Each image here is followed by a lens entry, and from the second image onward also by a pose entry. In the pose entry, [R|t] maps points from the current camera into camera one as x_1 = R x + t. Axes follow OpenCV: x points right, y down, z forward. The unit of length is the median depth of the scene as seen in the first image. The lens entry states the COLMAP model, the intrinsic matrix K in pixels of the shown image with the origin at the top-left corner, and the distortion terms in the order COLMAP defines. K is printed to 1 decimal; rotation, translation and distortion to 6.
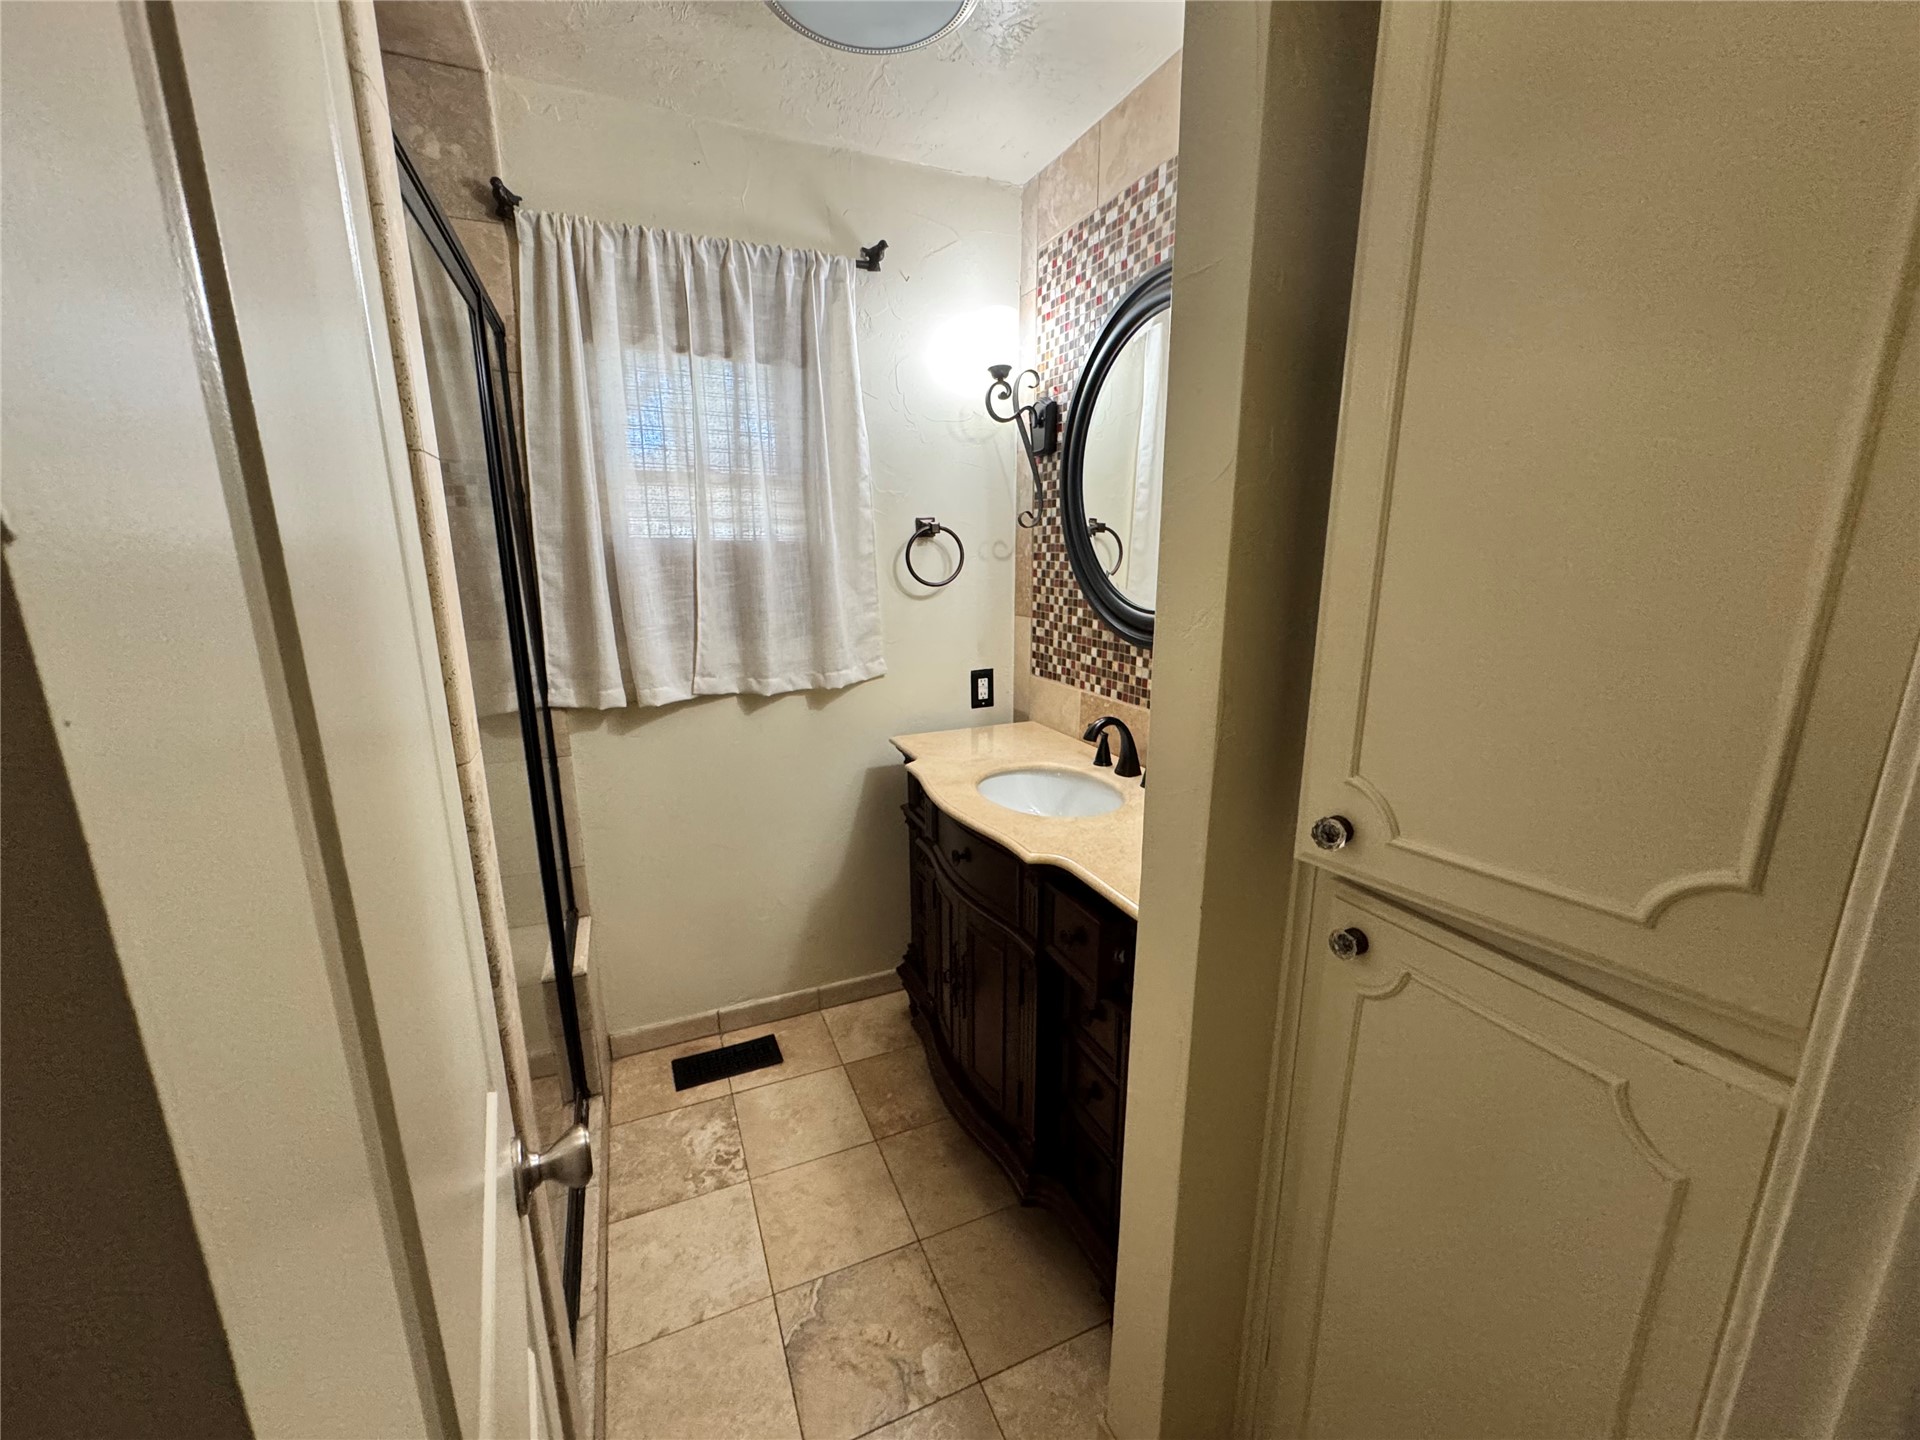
lens RADIAL K [[764.7, 0, 958.8], [0, 764.7, 720.4], [0, 0, 1]] dist [0.001665, -0.000305]
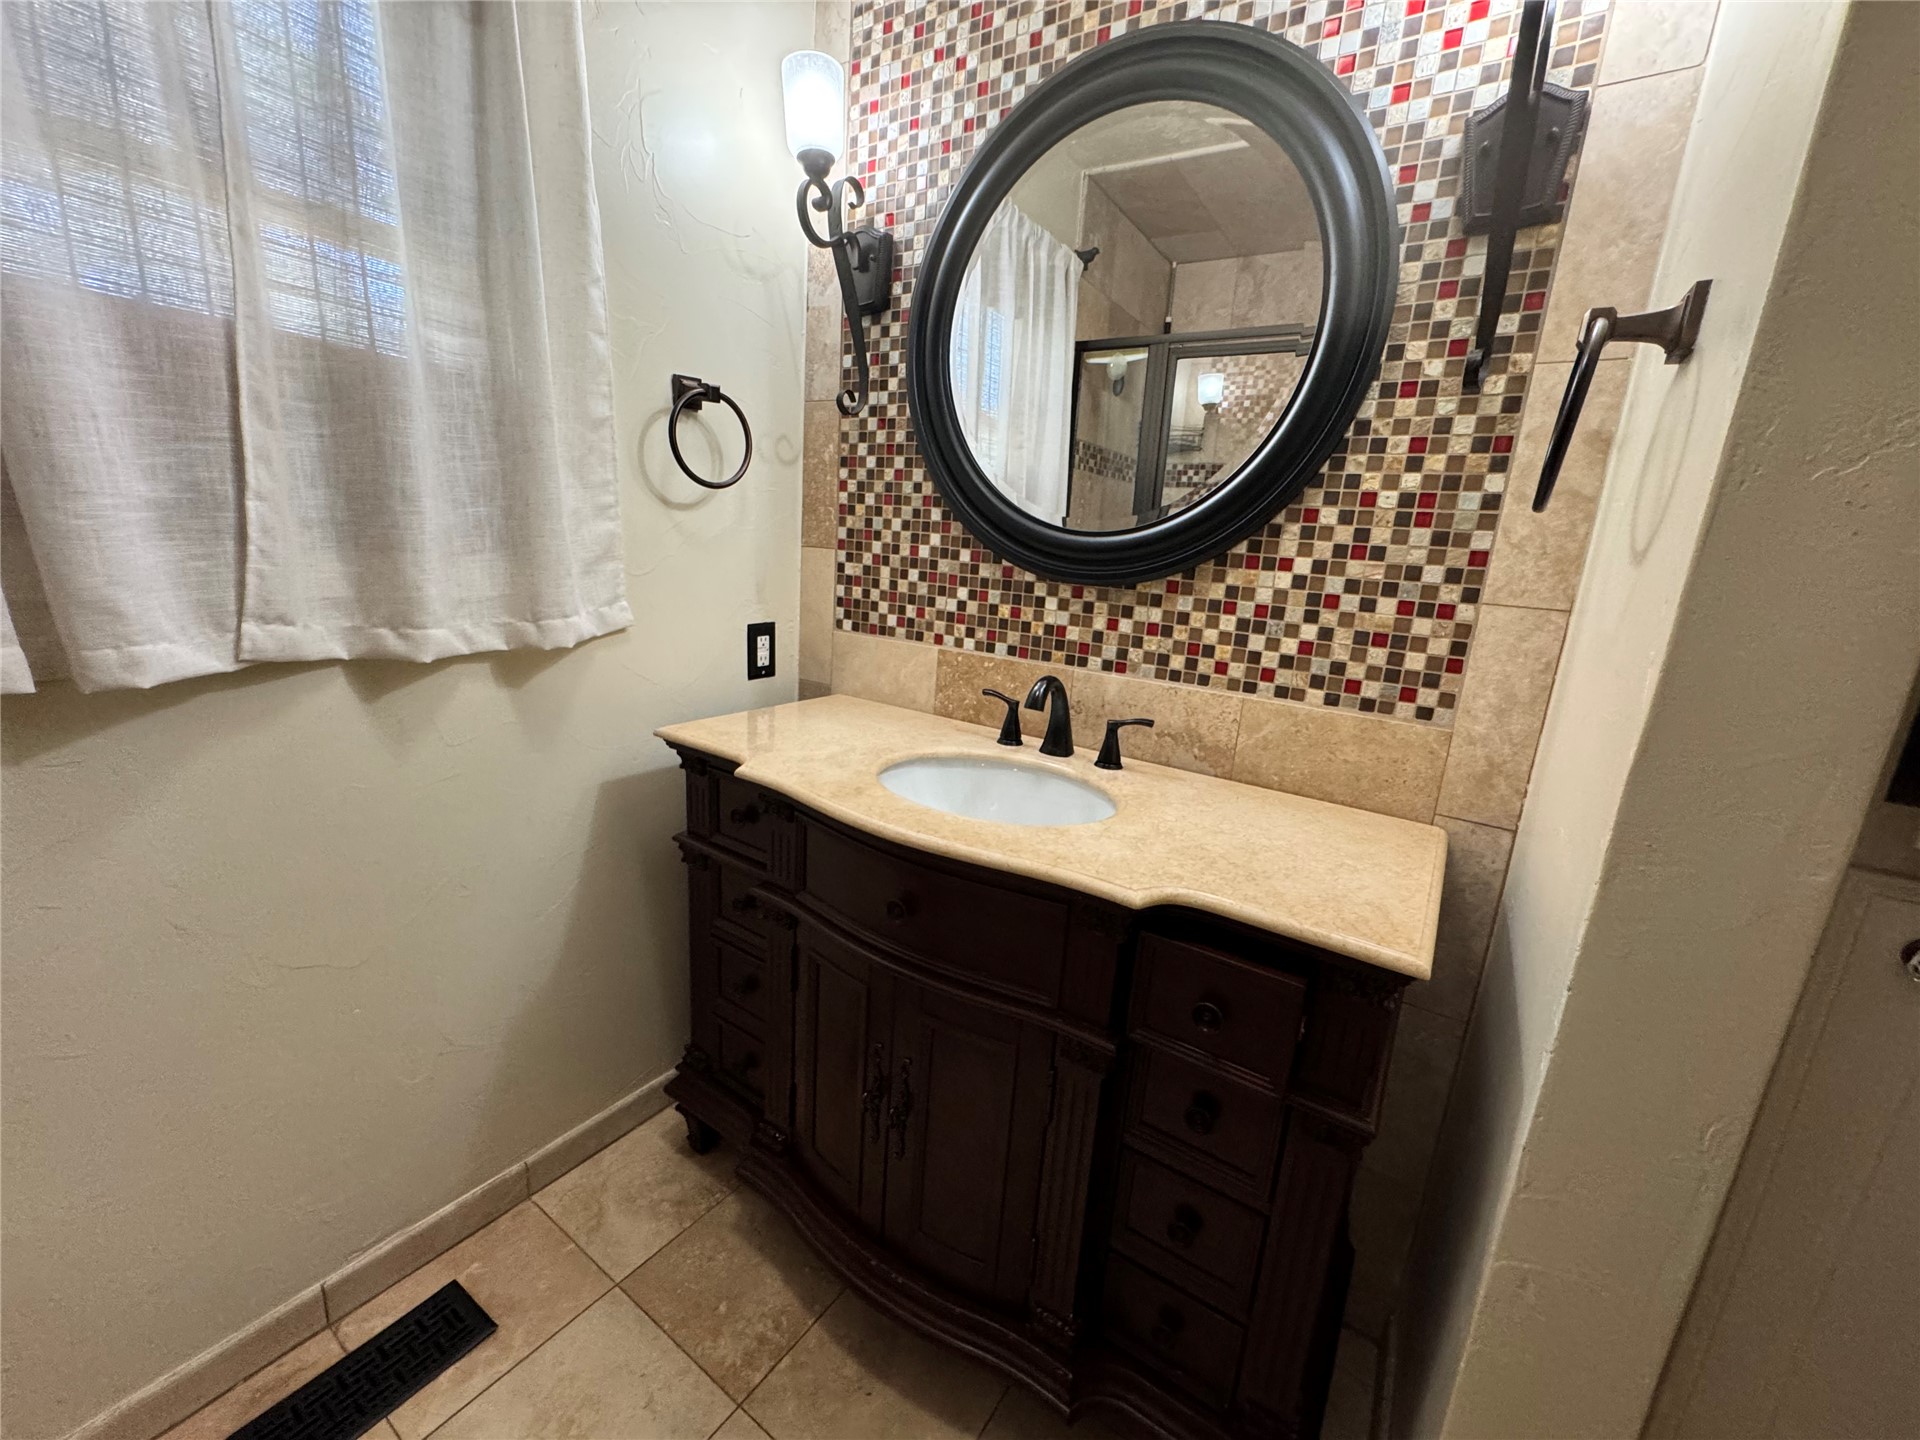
lens RADIAL K [[764.7, 0, 960.5], [0, 764.7, 721.1], [0, 0, 1]] dist [0.001665, -0.000305]
pose [[0.841976, -0.062285, 0.535908, -0.224601], [0.049547, 0.998043, 0.038151, 0.005469], [-0.537235, -0.005569, 0.843414, 0.369920]]
